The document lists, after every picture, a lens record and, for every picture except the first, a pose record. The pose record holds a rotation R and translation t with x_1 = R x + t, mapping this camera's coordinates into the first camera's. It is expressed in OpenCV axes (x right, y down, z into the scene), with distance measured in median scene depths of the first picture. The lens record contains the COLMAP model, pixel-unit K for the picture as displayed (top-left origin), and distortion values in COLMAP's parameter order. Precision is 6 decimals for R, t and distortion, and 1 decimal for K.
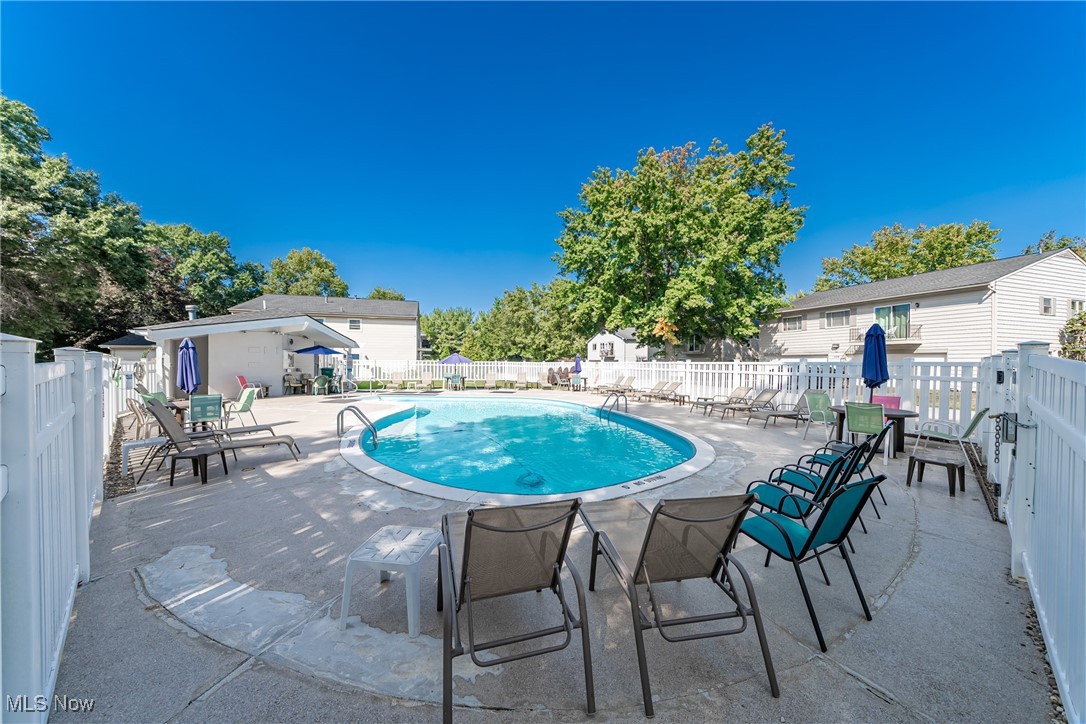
lens RADIAL K [[376.5, 0, 543.6], [0, 376.5, 359.5], [0, 0, 1]] dist [0.016322, 0.000004]
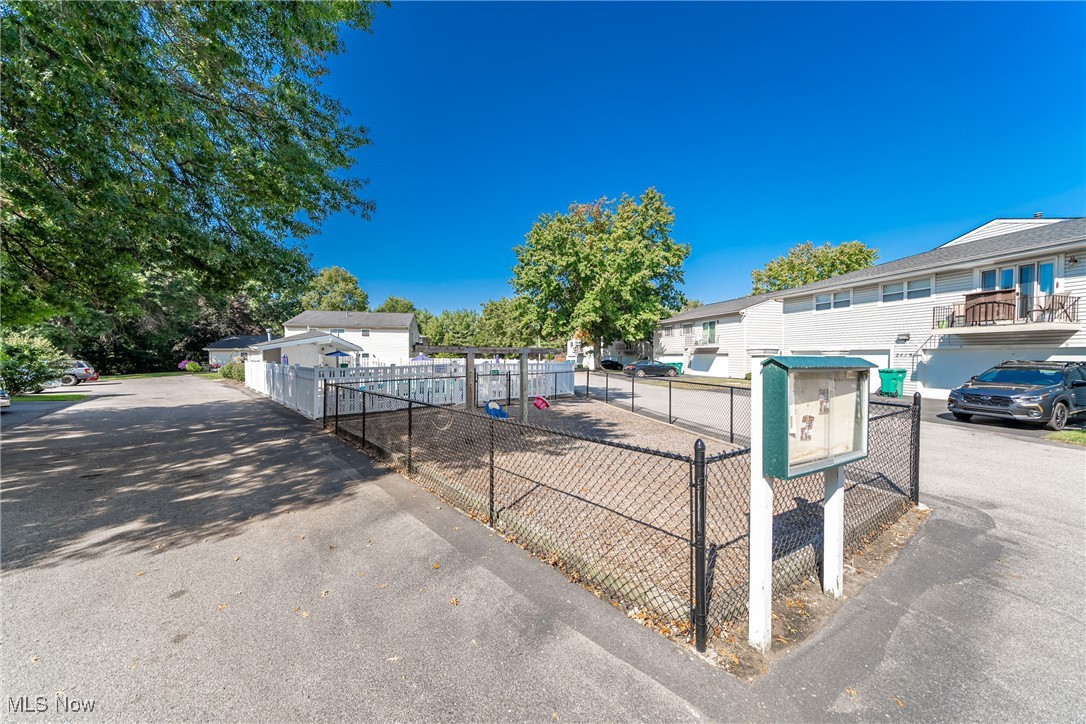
lens RADIAL K [[376.5, 0, 546.0], [0, 376.5, 361.0], [0, 0, 1]] dist [0.016322, 0.000004]
pose [[0.998258, -0.002208, -0.058960, 0.272492], [0.003479, 0.999764, 0.021466, -0.015455], [0.058899, -0.021634, 0.998030, -0.400762]]
